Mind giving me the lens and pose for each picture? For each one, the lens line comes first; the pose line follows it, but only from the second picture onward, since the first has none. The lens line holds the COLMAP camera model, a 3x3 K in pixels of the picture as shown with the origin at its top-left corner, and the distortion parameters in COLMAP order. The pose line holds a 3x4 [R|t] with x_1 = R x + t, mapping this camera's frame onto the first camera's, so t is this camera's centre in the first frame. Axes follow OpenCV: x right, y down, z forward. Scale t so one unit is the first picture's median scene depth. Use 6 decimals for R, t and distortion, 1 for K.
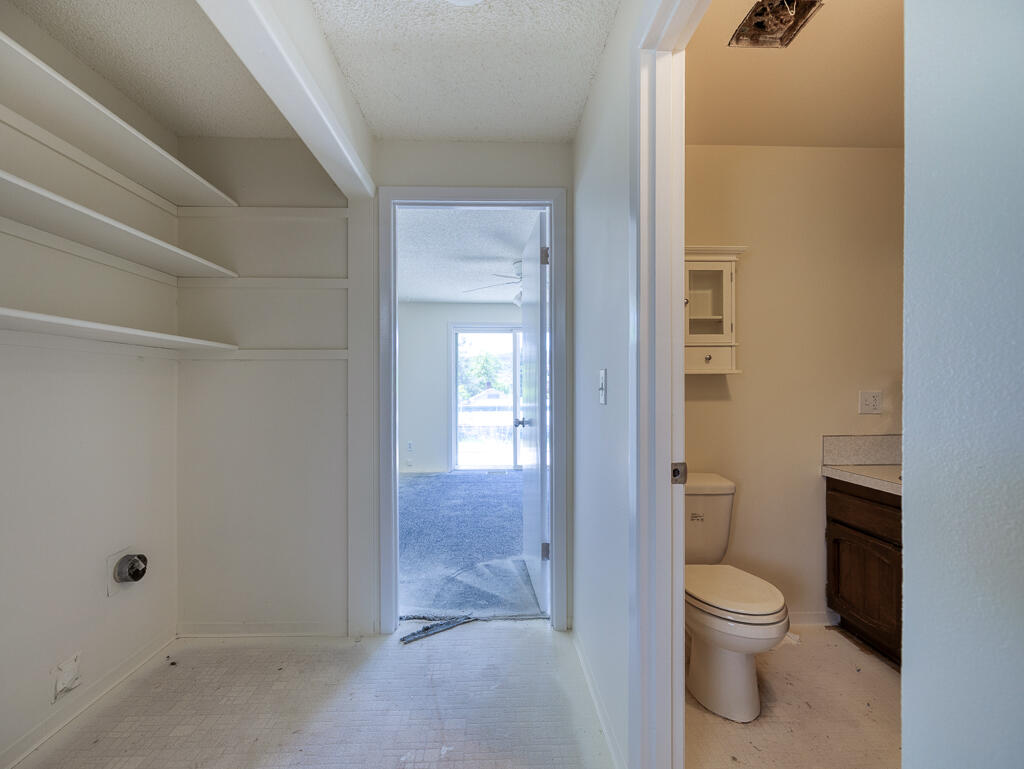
lens RADIAL K [[439.4, 0, 513.2], [0, 439.4, 390.1], [0, 0, 1]] dist [-0.002064, -0.000120]
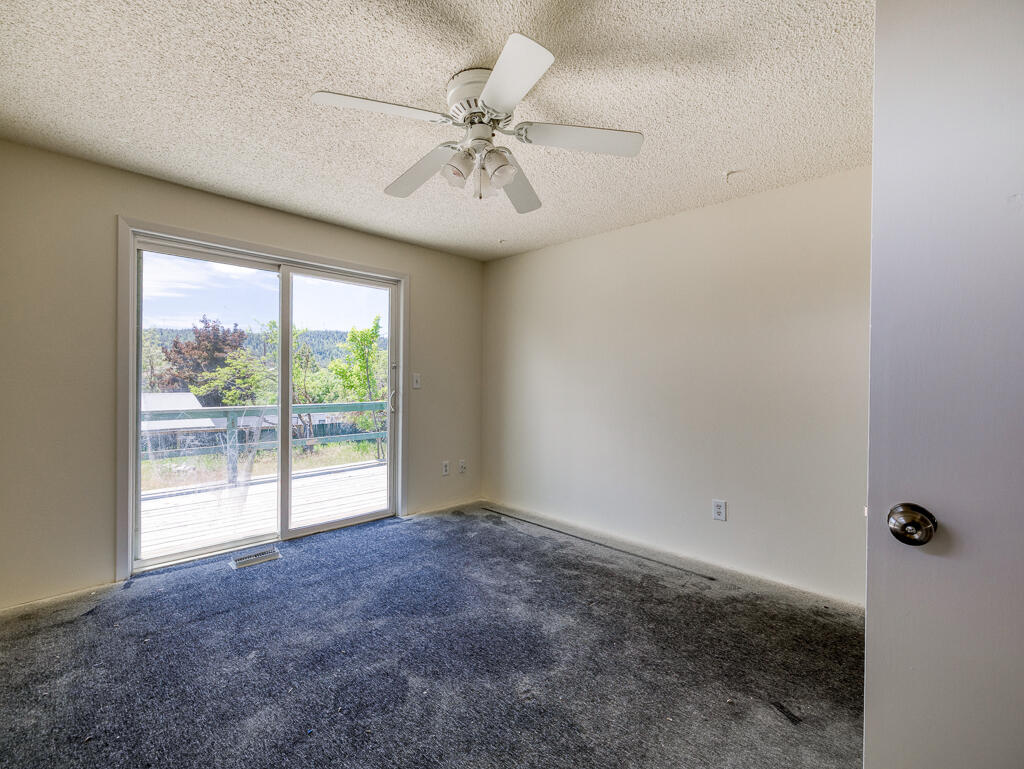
lens RADIAL K [[439.4, 0, 513.2], [0, 439.4, 390.1], [0, 0, 1]] dist [-0.002064, -0.000120]
pose [[0.727254, -0.002341, 0.686364, -0.171008], [-0.017723, 0.999597, 0.022189, -0.011520], [-0.686139, -0.028302, 0.726920, 0.486098]]
